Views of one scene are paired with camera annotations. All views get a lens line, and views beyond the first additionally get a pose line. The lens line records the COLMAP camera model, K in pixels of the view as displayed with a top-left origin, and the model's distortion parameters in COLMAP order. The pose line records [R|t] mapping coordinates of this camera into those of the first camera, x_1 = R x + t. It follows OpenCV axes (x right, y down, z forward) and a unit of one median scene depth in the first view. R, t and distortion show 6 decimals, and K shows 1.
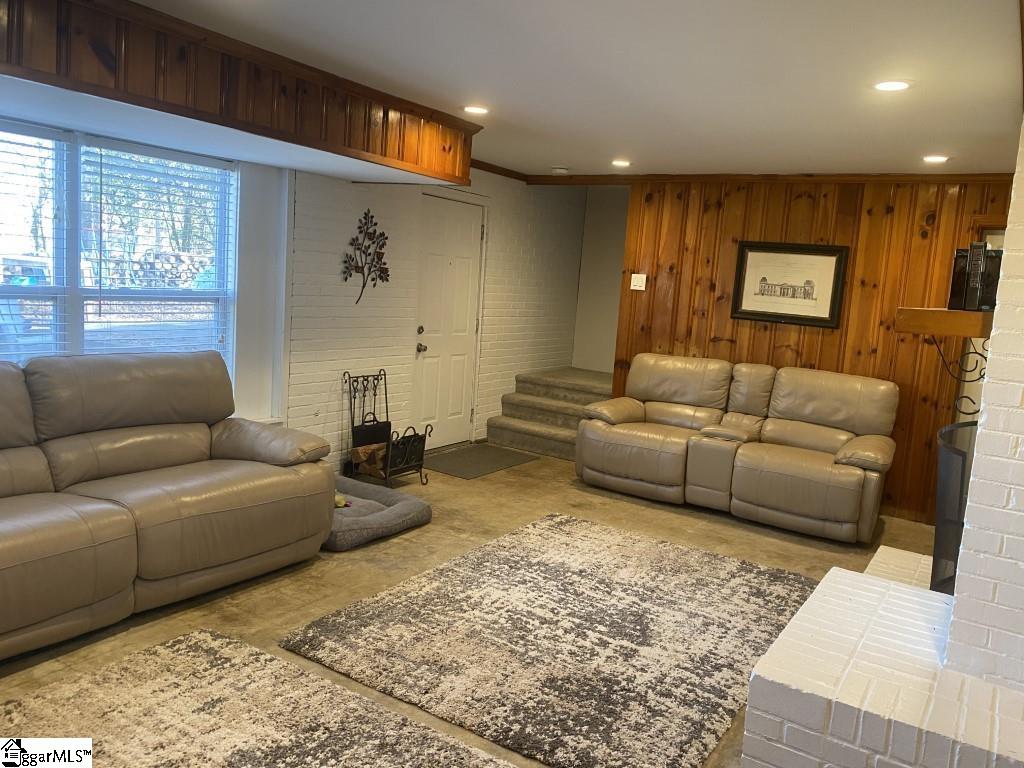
lens RADIAL K [[782.3, 0, 512.3], [0, 782.3, 378.1], [0, 0, 1]] dist [0.029884, -0.006919]
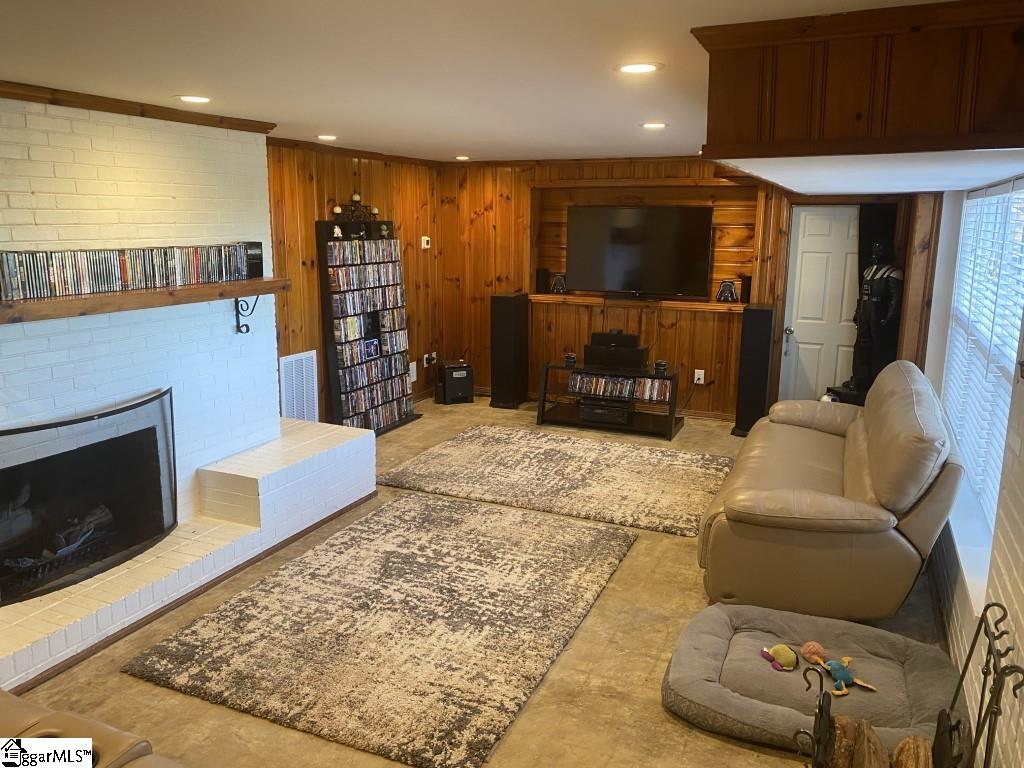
lens RADIAL K [[782.3, 0, 507.9], [0, 782.3, 384.7], [0, 0, 1]] dist [0.029884, -0.006919]
pose [[-0.985410, -0.047093, -0.163552, 0.189094], [-0.098435, 0.941627, 0.321945, -0.353584], [0.138844, 0.333347, -0.932525, 2.031999]]
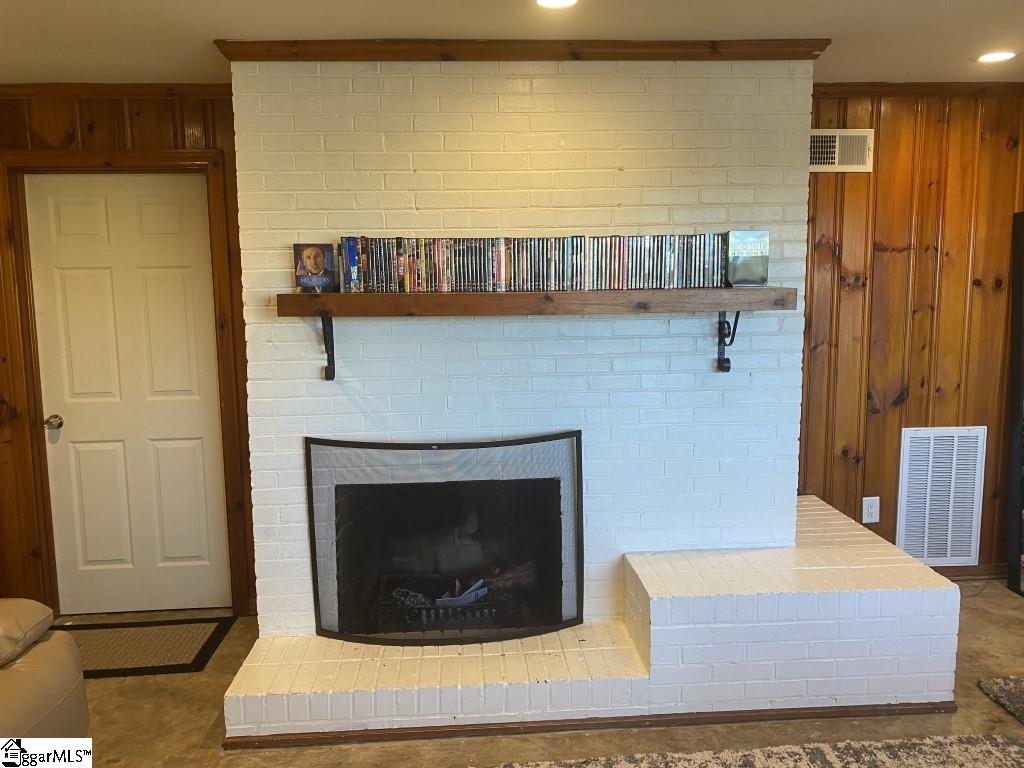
lens RADIAL K [[782.3, 0, 514.9], [0, 782.3, 376.8], [0, 0, 1]] dist [0.029884, -0.006919]
pose [[-0.601659, -0.165281, 0.781466, -0.111118], [0.072396, 0.963046, 0.259424, -0.205399], [-0.795466, 0.212659, -0.567460, 1.400990]]
